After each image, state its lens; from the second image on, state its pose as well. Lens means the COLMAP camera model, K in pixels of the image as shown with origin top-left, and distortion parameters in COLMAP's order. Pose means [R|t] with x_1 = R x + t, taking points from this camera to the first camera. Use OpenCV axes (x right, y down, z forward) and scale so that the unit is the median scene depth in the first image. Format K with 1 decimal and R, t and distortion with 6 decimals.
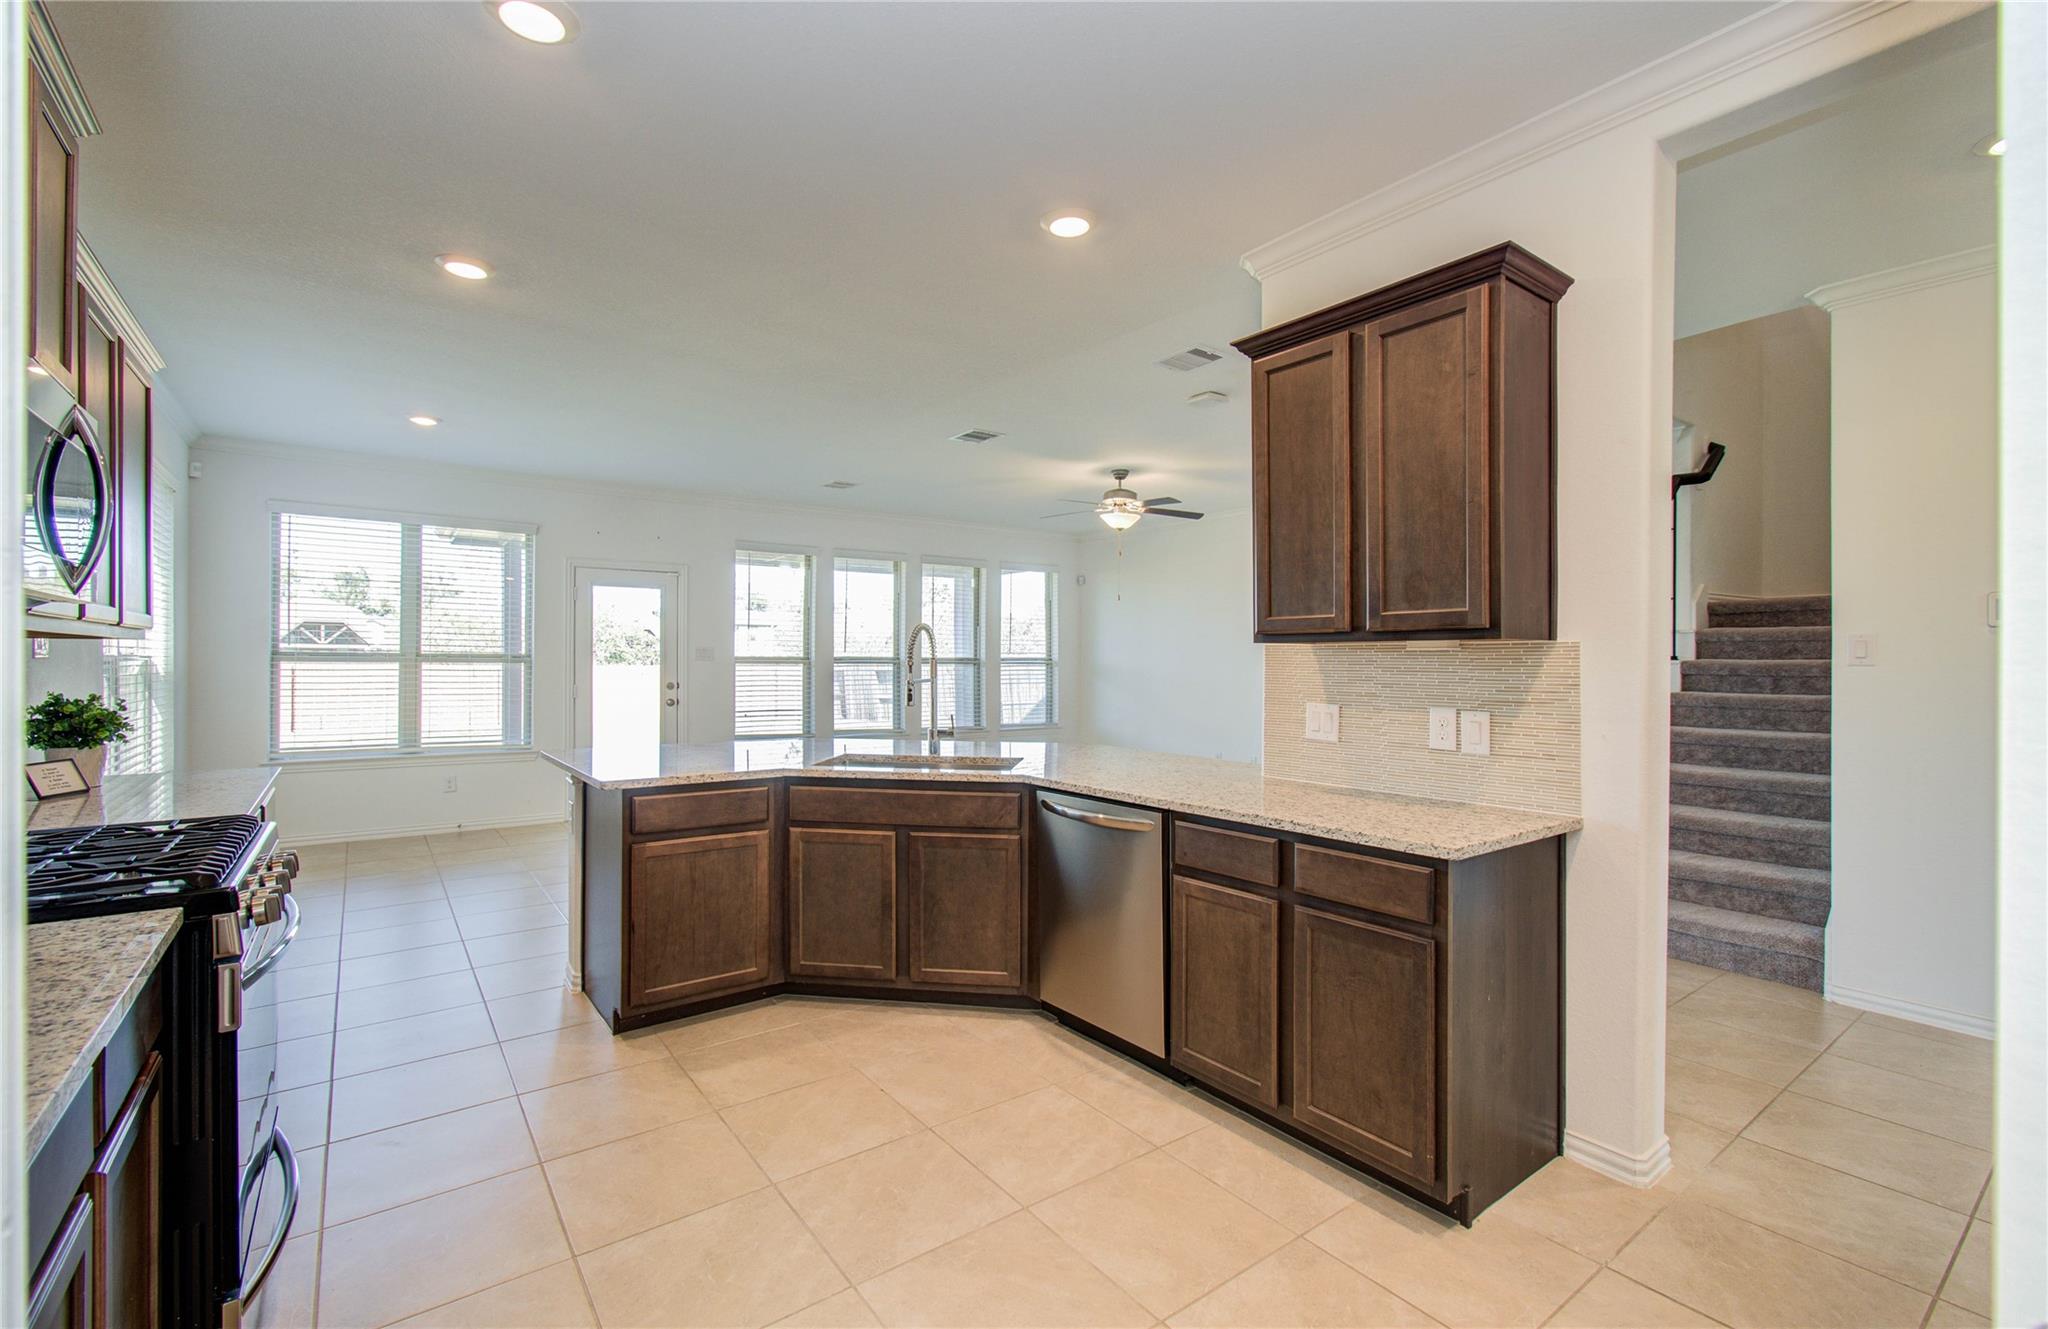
lens RADIAL K [[885.6, 0, 1015.9], [0, 885.6, 663.9], [0, 0, 1]] dist [0.000114, 0.000549]
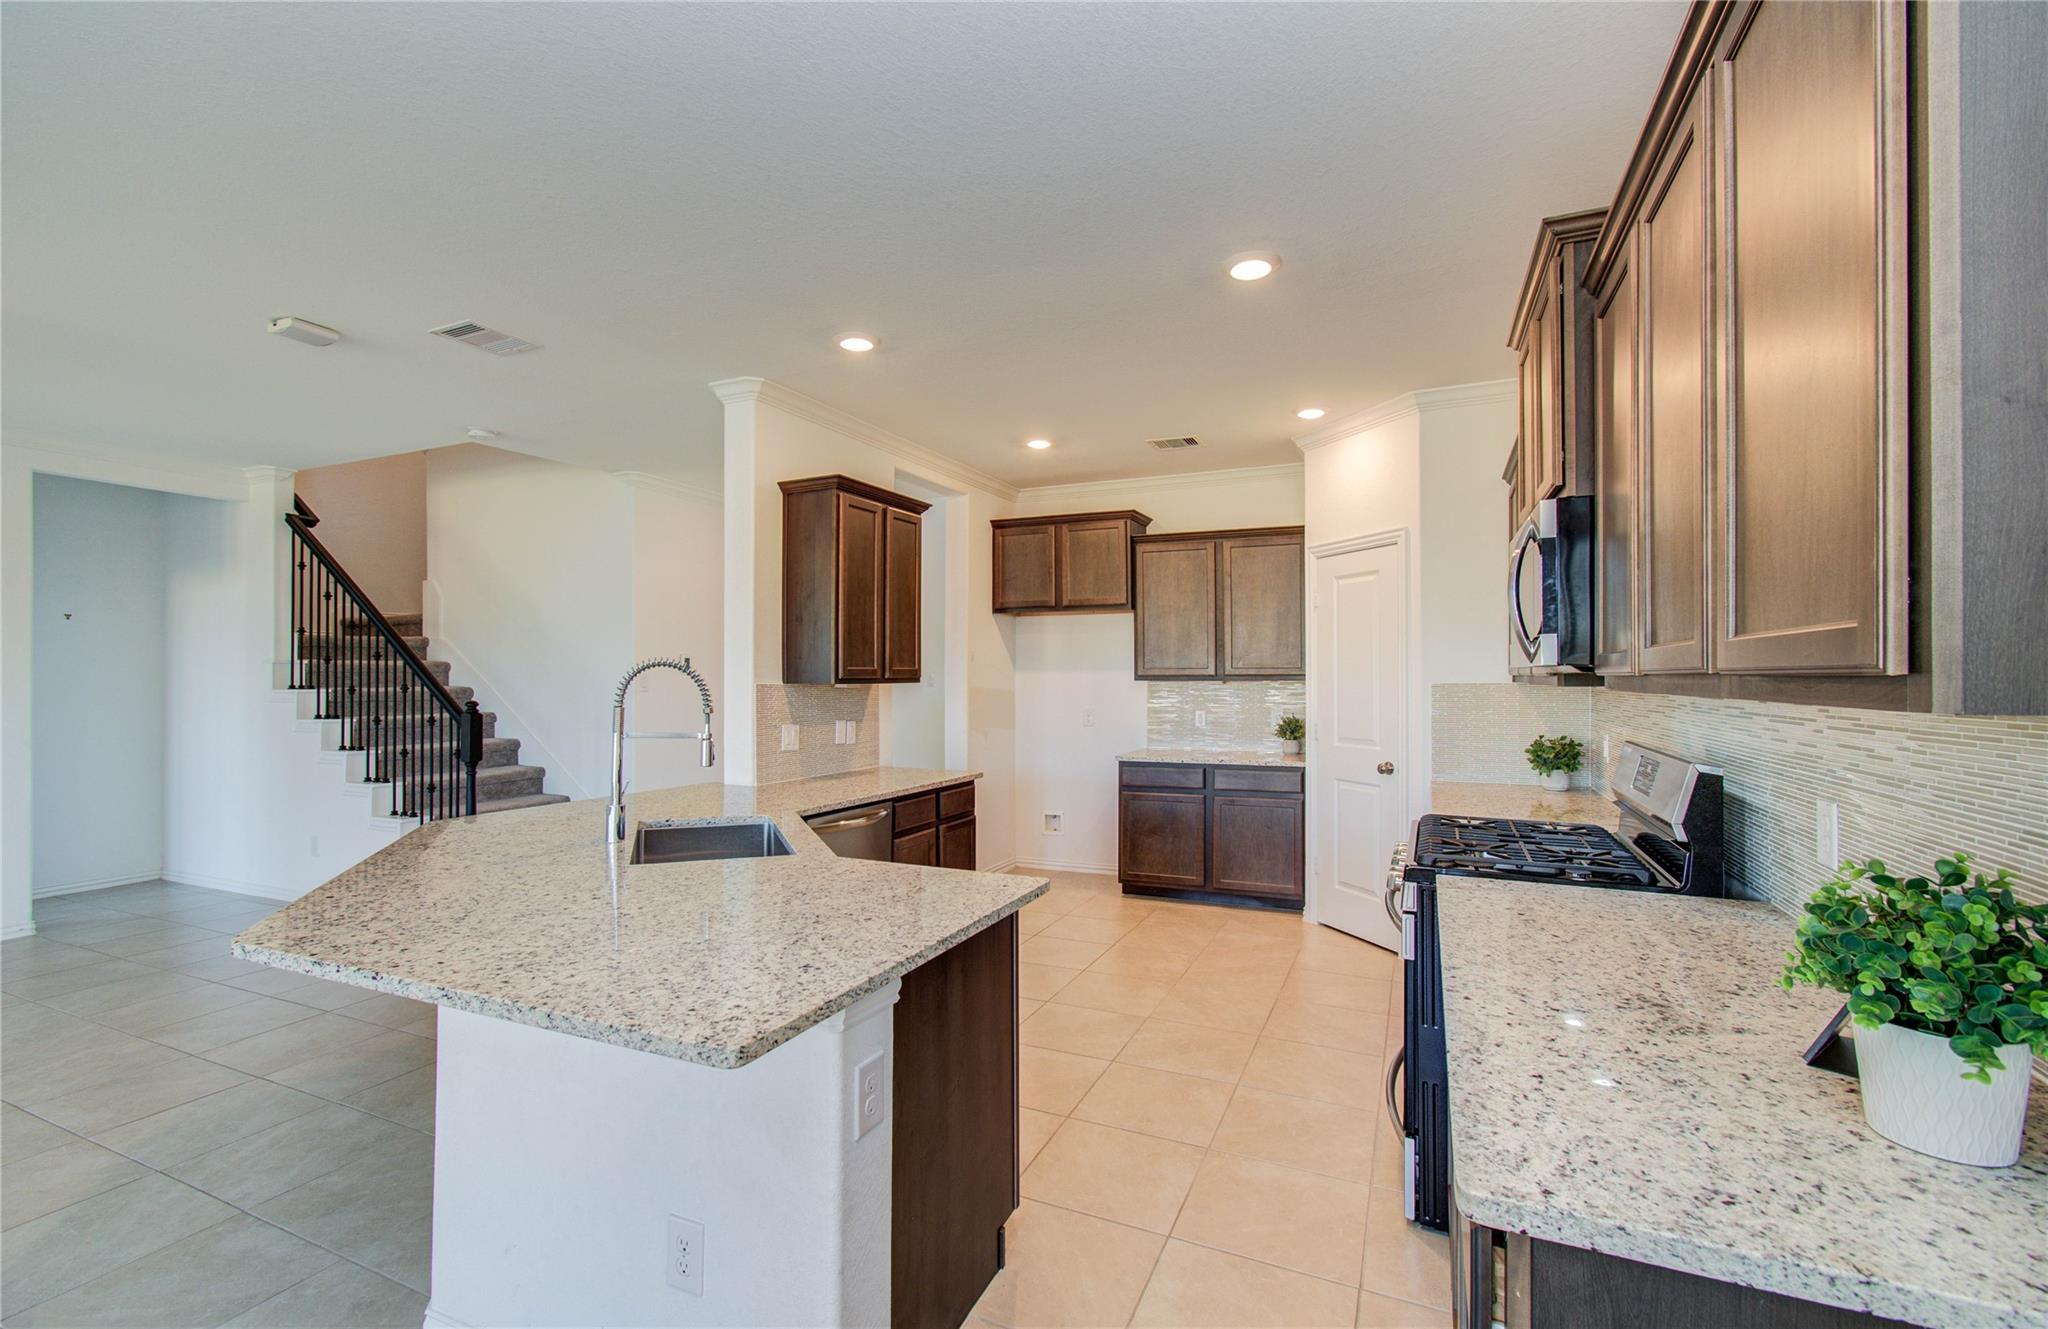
lens RADIAL K [[897.5, 0, 1020.9], [0, 897.5, 659.7], [0, 0, 1]] dist [-0.093907, 0.000074]
pose [[-0.488276, 0.010316, 0.872629, -1.295161], [-0.000281, 0.999928, -0.011978, -0.051284], [-0.872689, -0.006094, -0.488238, 1.622054]]
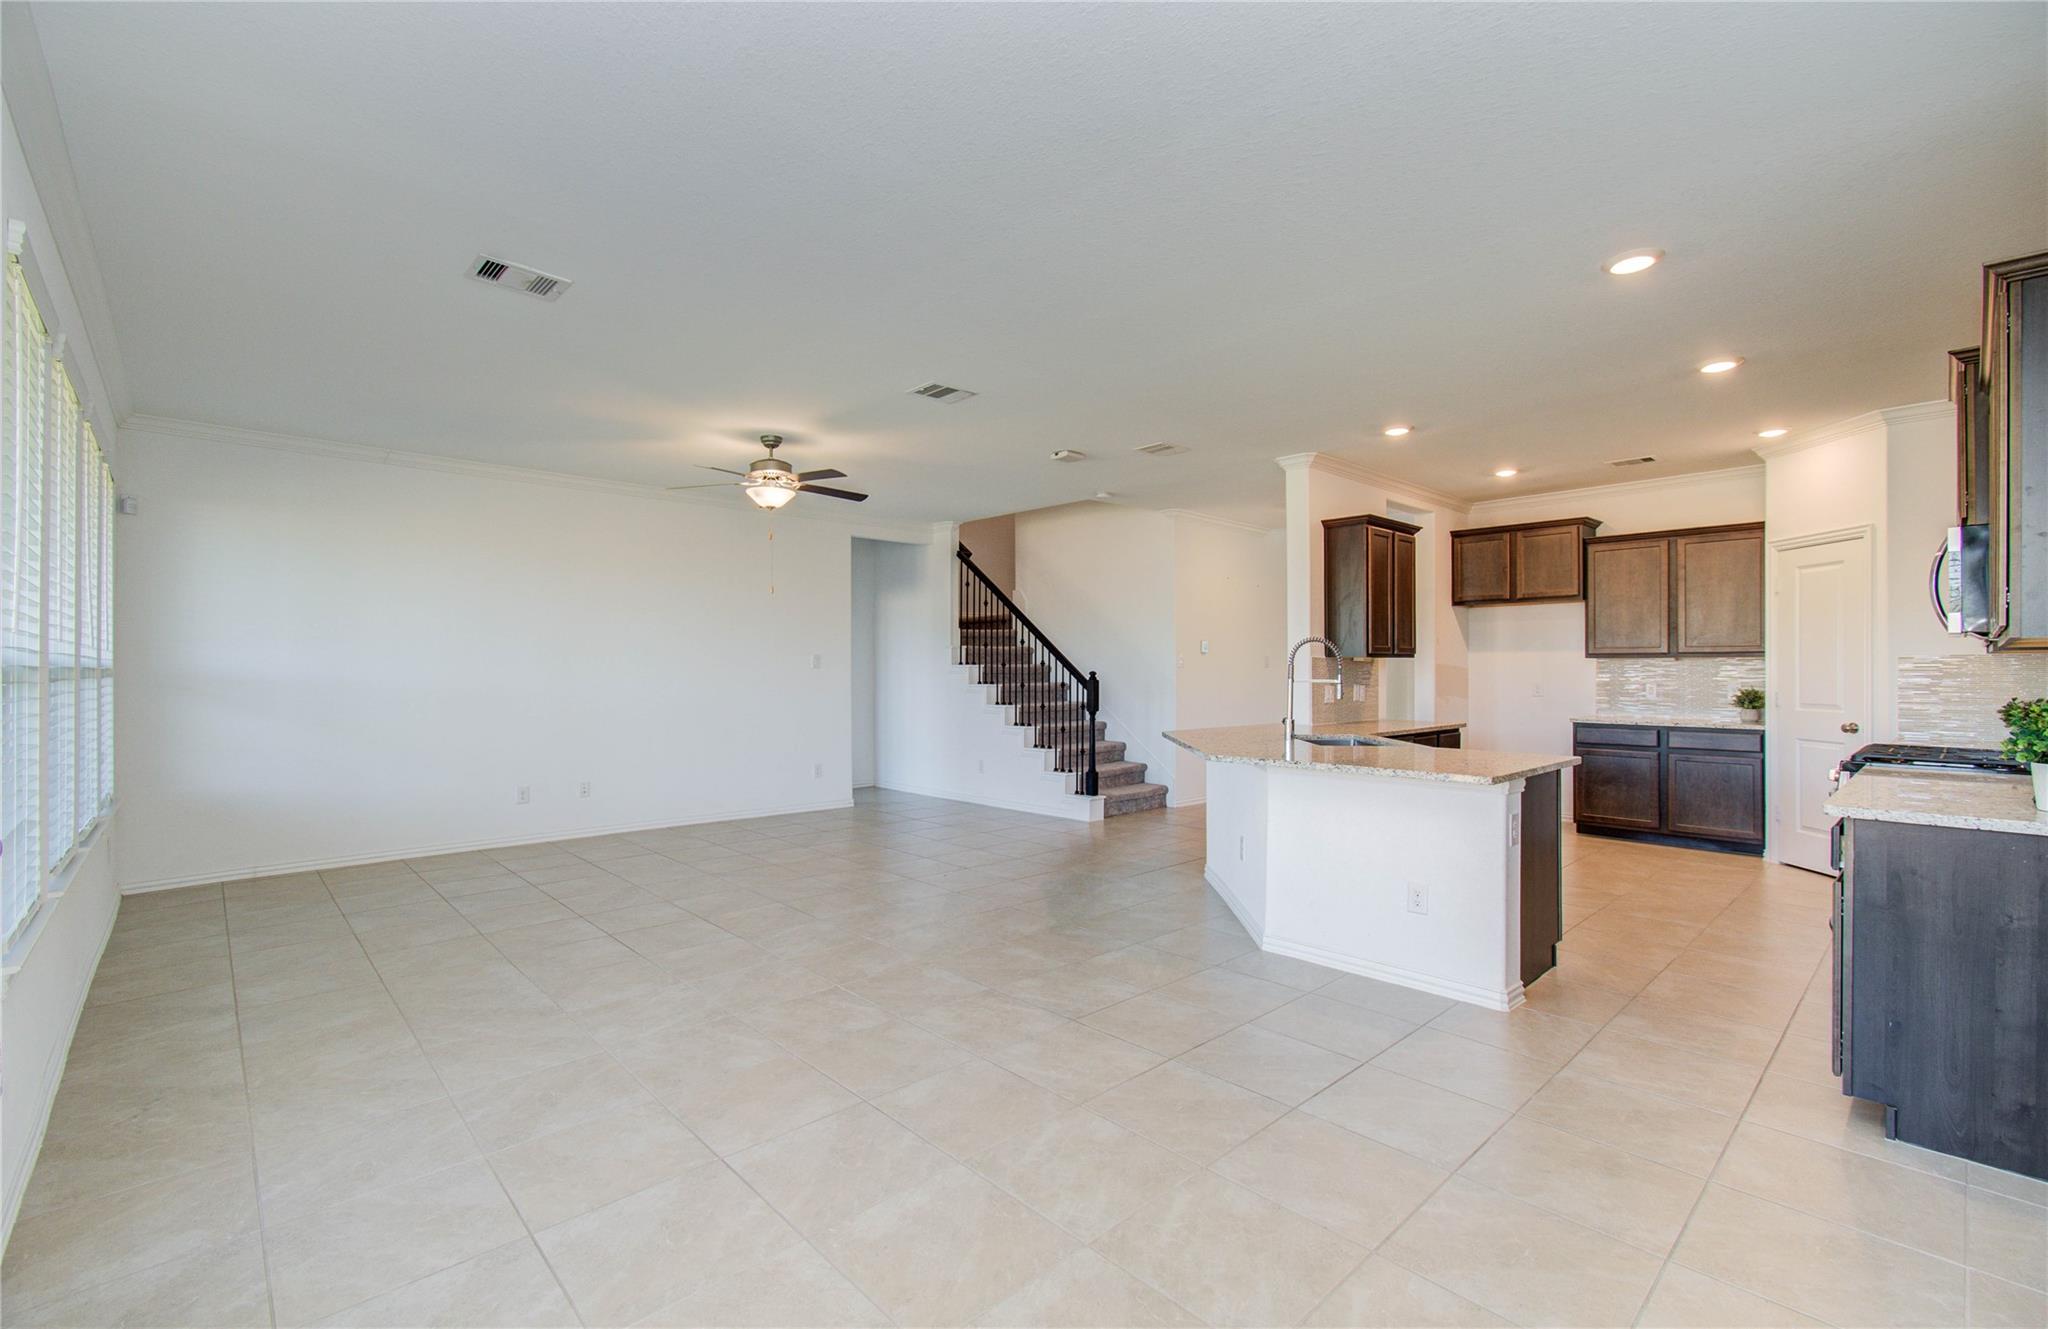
lens RADIAL K [[885.6, 0, 1015.9], [0, 885.6, 663.9], [0, 0, 1]] dist [0.000114, 0.000549]
pose [[-0.112920, 0.003321, 0.993599, -1.968256], [-0.000871, 0.999994, -0.003441, 0.003506], [-0.993604, -0.001254, -0.112916, 2.321267]]
